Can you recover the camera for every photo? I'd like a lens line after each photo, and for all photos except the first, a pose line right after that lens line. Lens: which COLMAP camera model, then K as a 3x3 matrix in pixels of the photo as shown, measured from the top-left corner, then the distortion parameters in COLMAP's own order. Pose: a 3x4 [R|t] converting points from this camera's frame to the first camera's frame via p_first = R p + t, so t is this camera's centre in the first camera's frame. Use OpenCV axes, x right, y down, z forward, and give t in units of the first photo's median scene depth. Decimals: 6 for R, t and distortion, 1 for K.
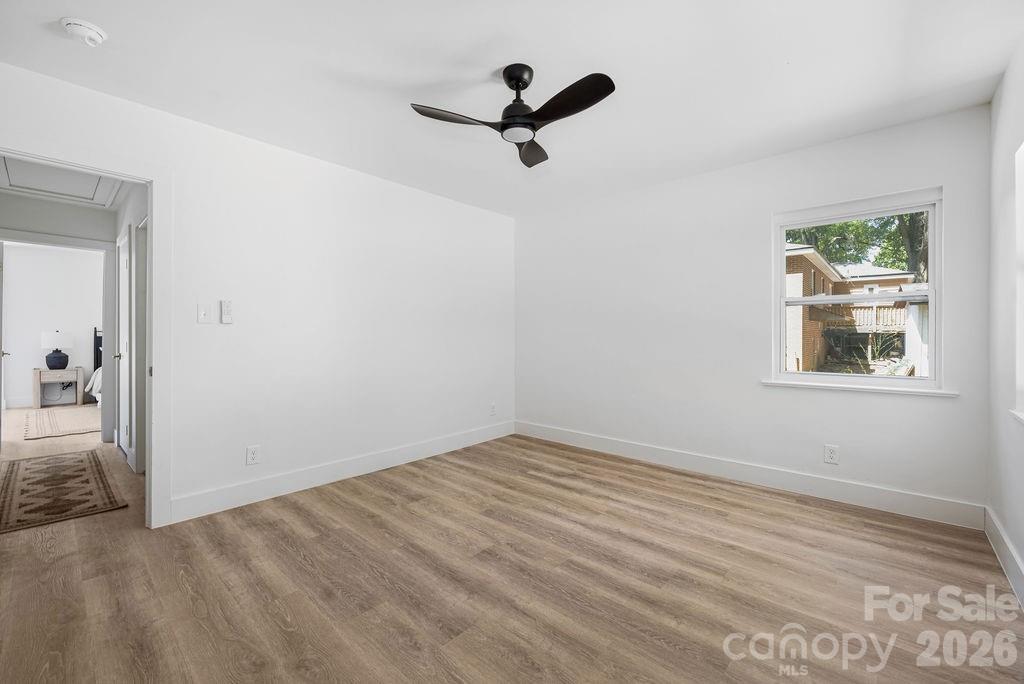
lens RADIAL K [[423.6, 0, 513.6], [0, 423.6, 338.1], [0, 0, 1]] dist [-0.005821, 0.000243]
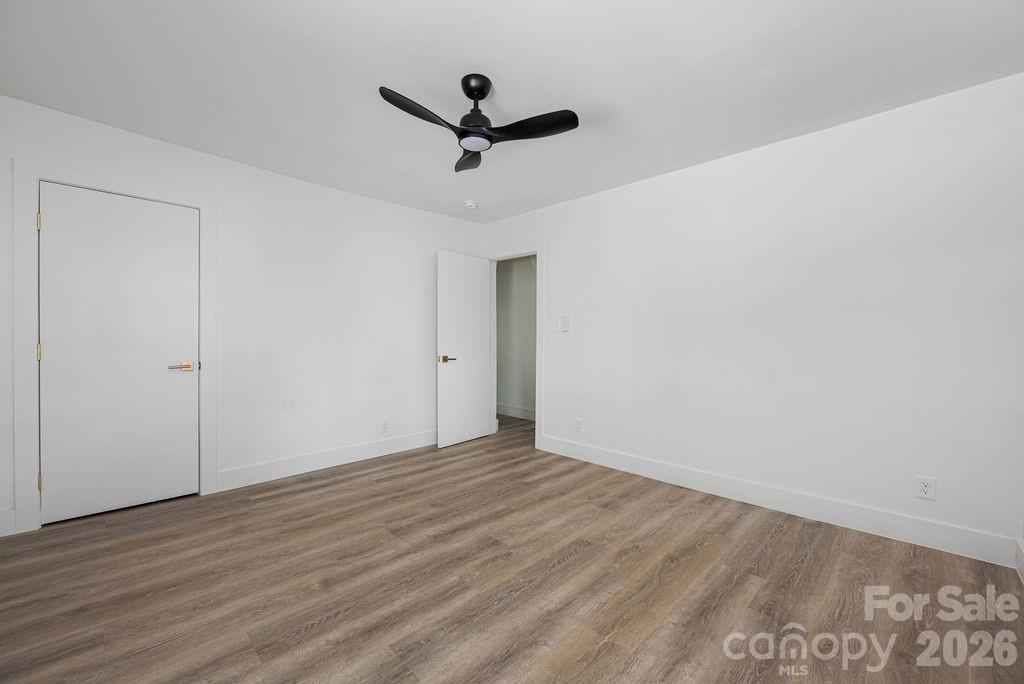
lens RADIAL K [[423.6, 0, 517.2], [0, 423.6, 338.1], [0, 0, 1]] dist [-0.005821, 0.000243]
pose [[-0.056494, -0.000040, -0.998403, 0.813879], [-0.014744, 0.999891, 0.000794, -0.005931], [0.998294, 0.014765, -0.056488, 0.909882]]
